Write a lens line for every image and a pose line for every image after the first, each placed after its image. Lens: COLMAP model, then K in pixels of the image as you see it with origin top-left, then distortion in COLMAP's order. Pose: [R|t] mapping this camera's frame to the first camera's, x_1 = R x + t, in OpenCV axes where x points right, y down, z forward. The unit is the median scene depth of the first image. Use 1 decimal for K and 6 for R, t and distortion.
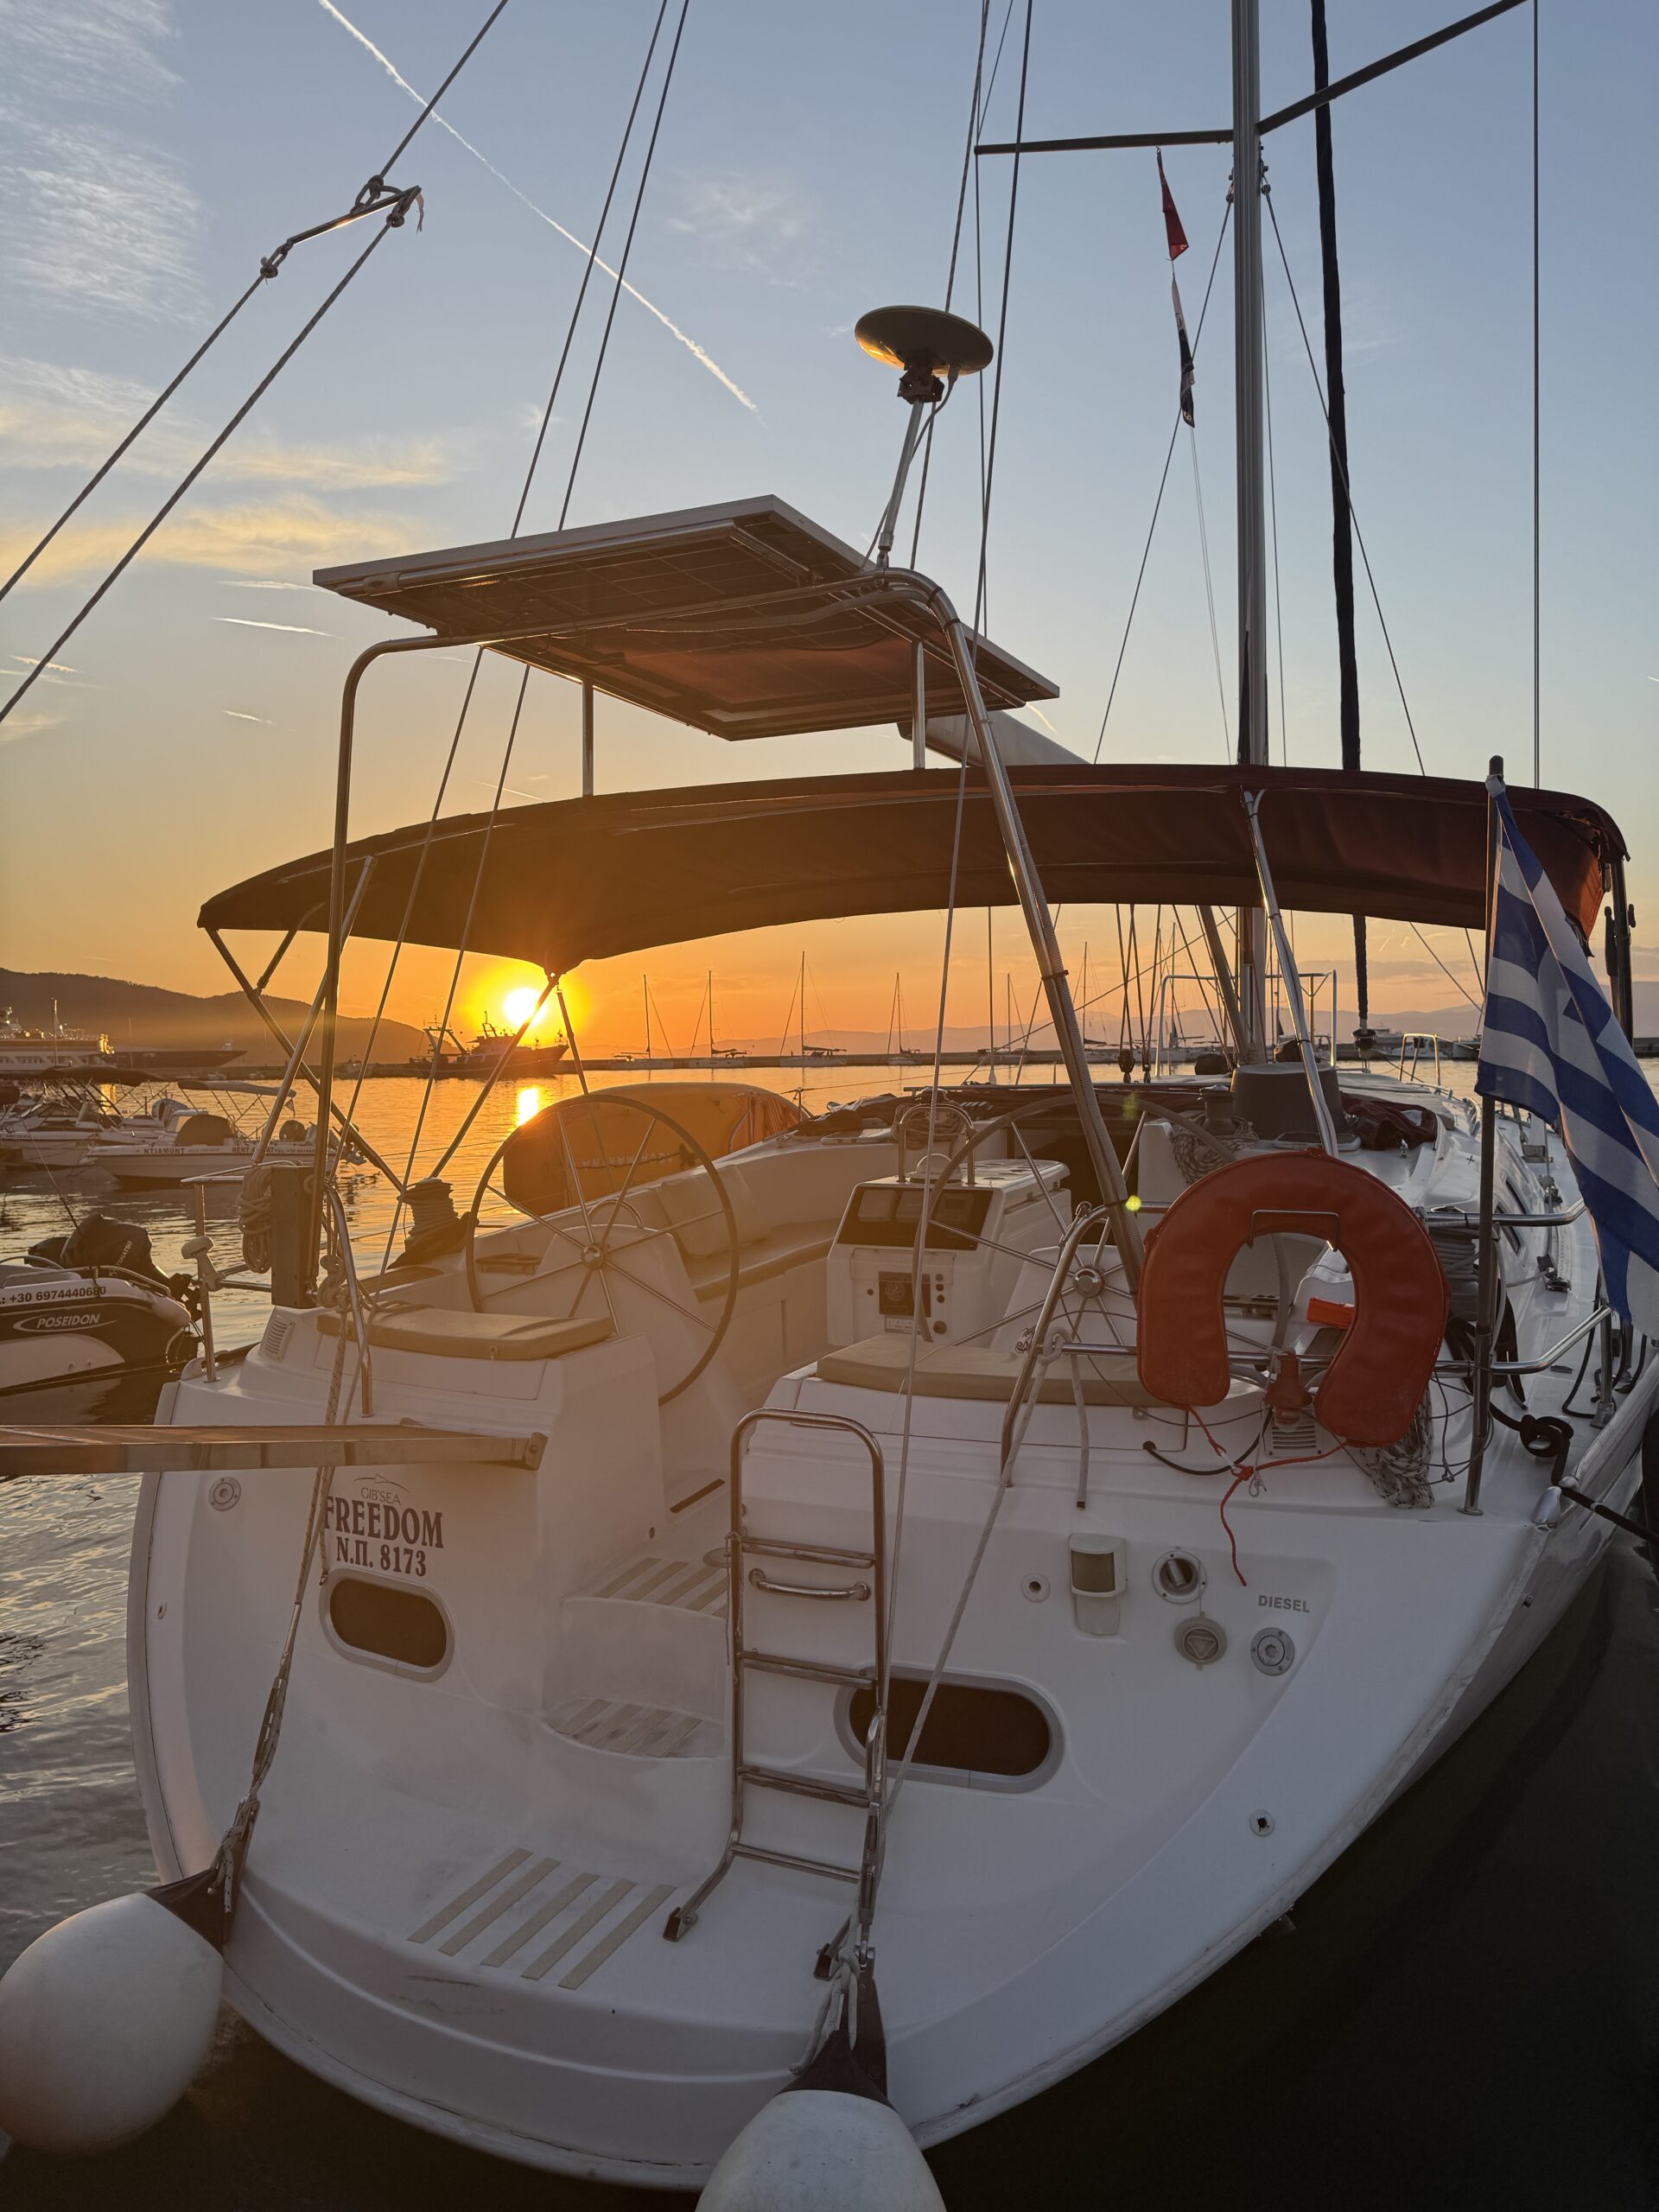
lens RADIAL K [[1569.6, 0, 900.3], [0, 1569.6, 1174.8], [0, 0, 1]] dist [-0.012251, 0.007943]
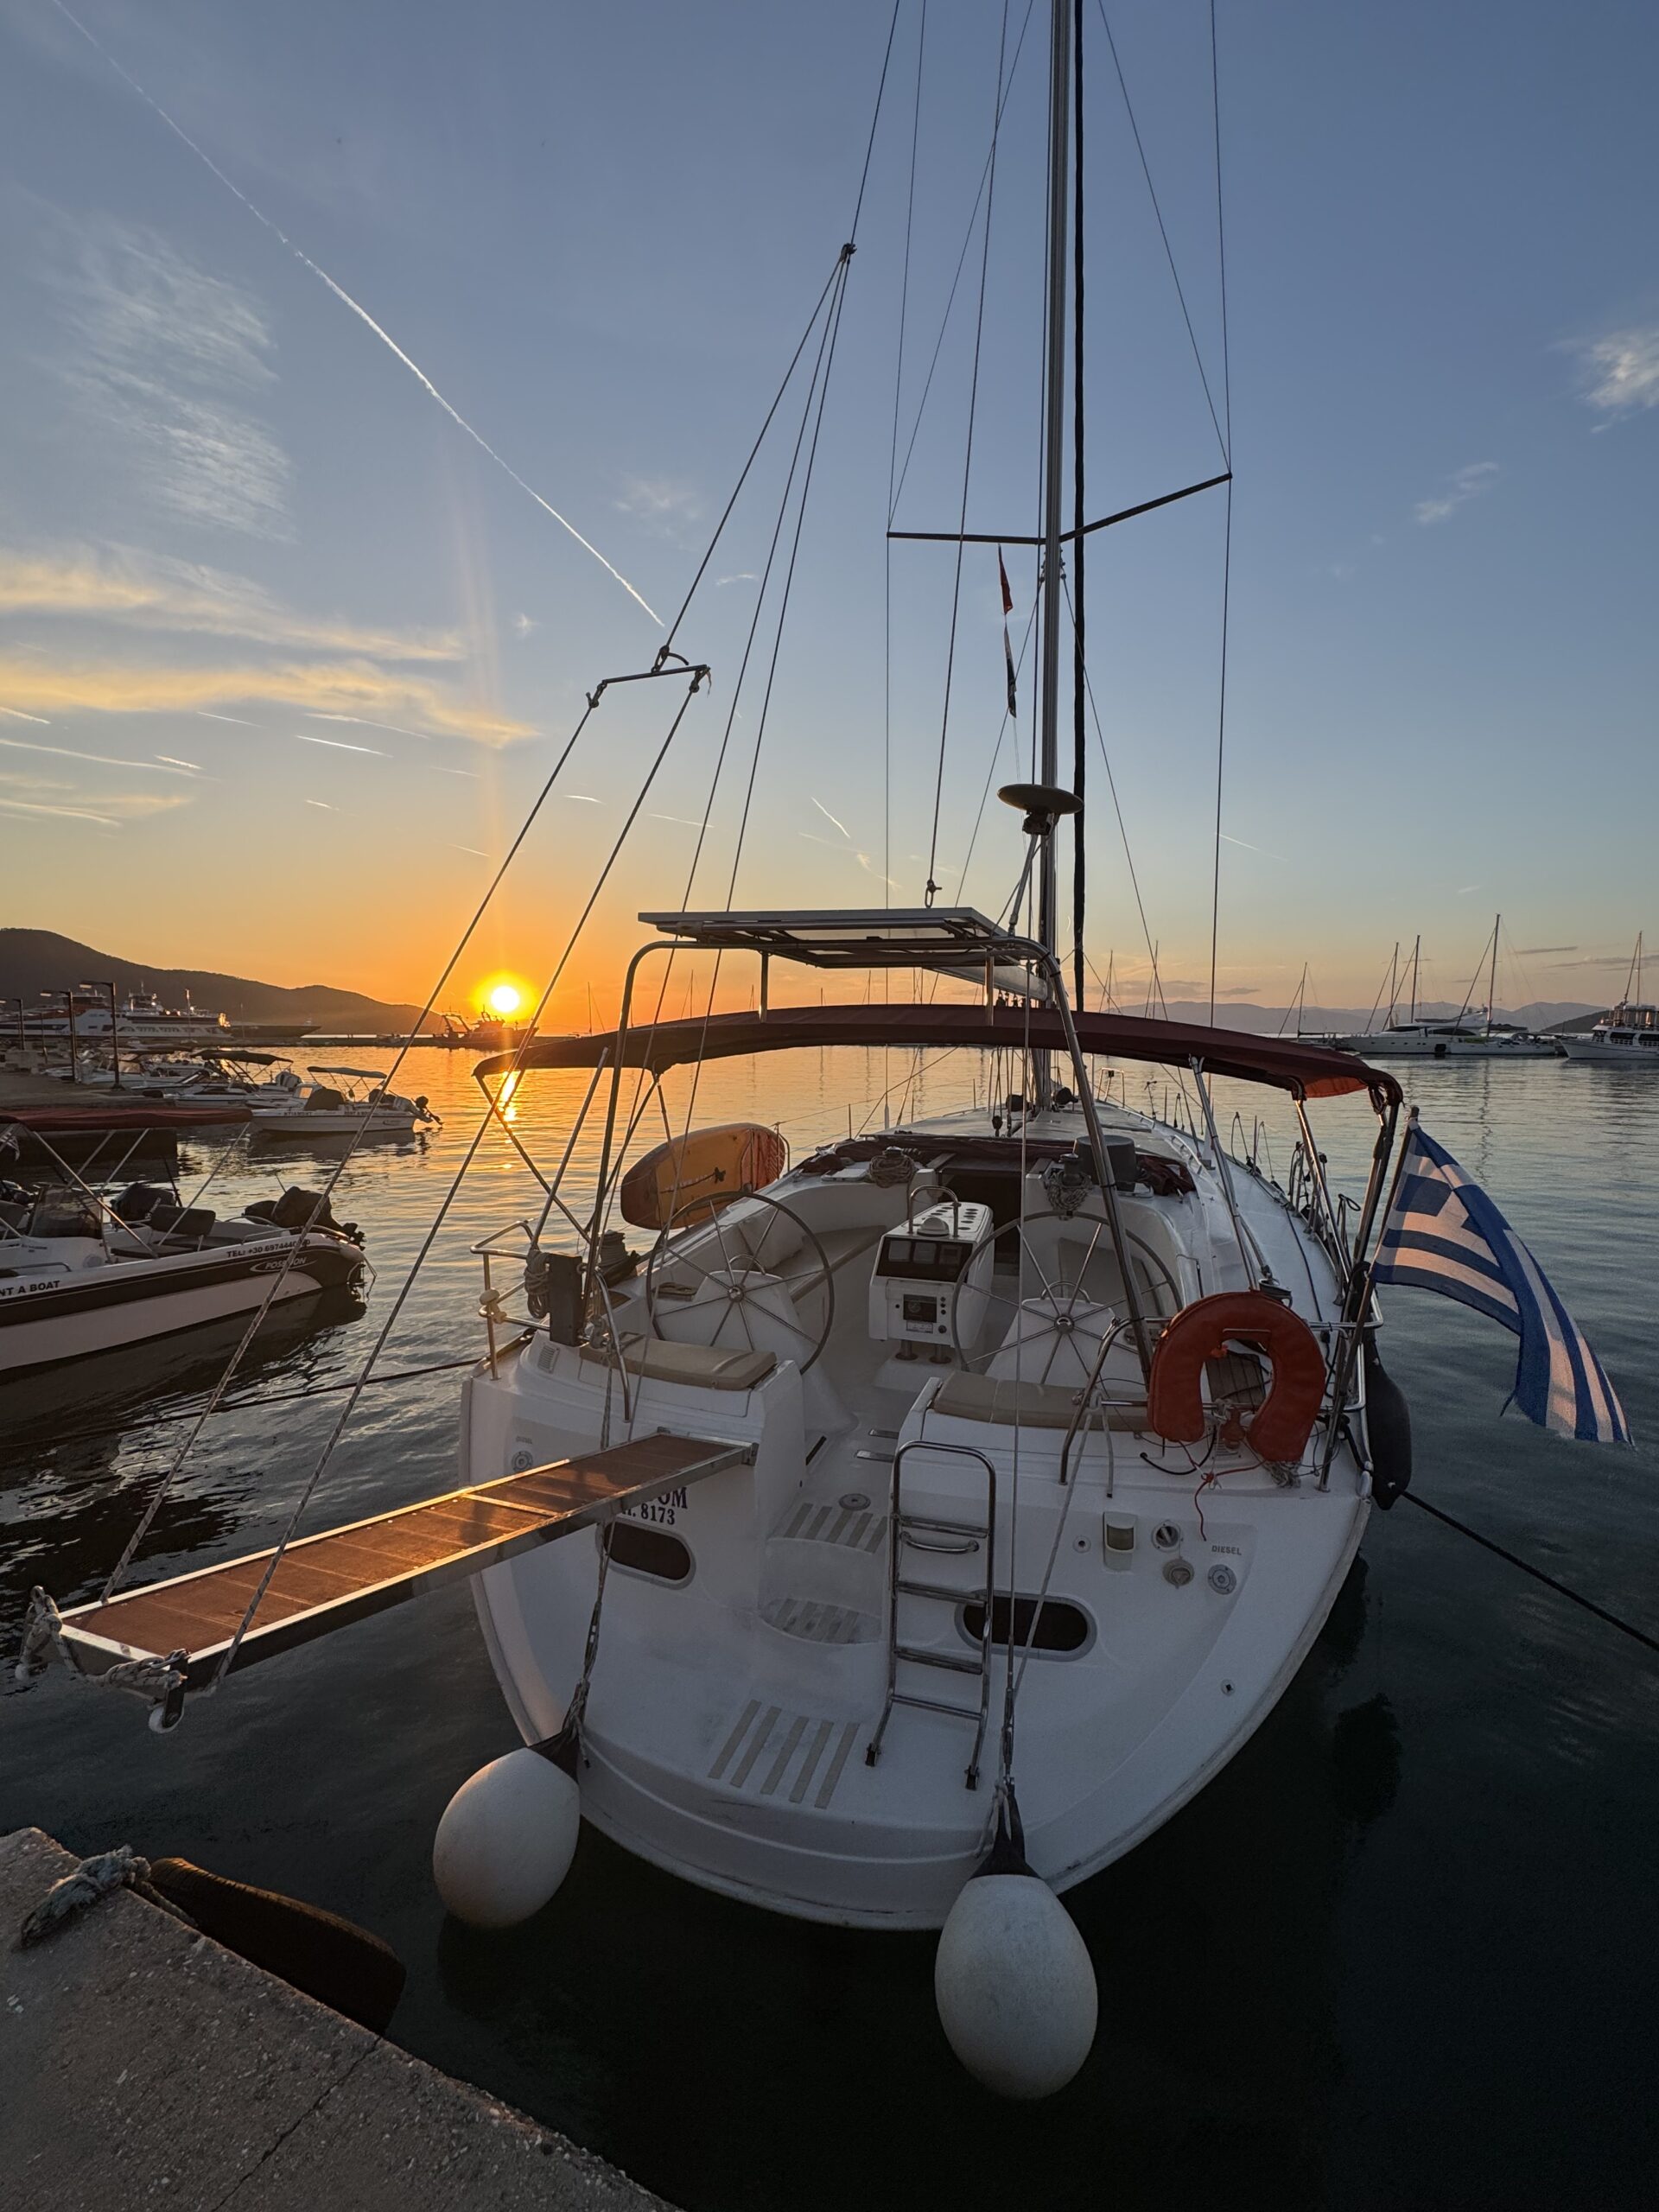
lens RADIAL K [[966.9, 0, 876.4], [0, 966.9, 1145.9], [0, 0, 1]] dist [-0.022525, 0.004348]
pose [[0.991702, 0.009509, 0.128202, -0.173253], [-0.013768, 0.999381, 0.032373, -0.125379], [-0.127815, -0.033870, 0.991220, 0.010118]]
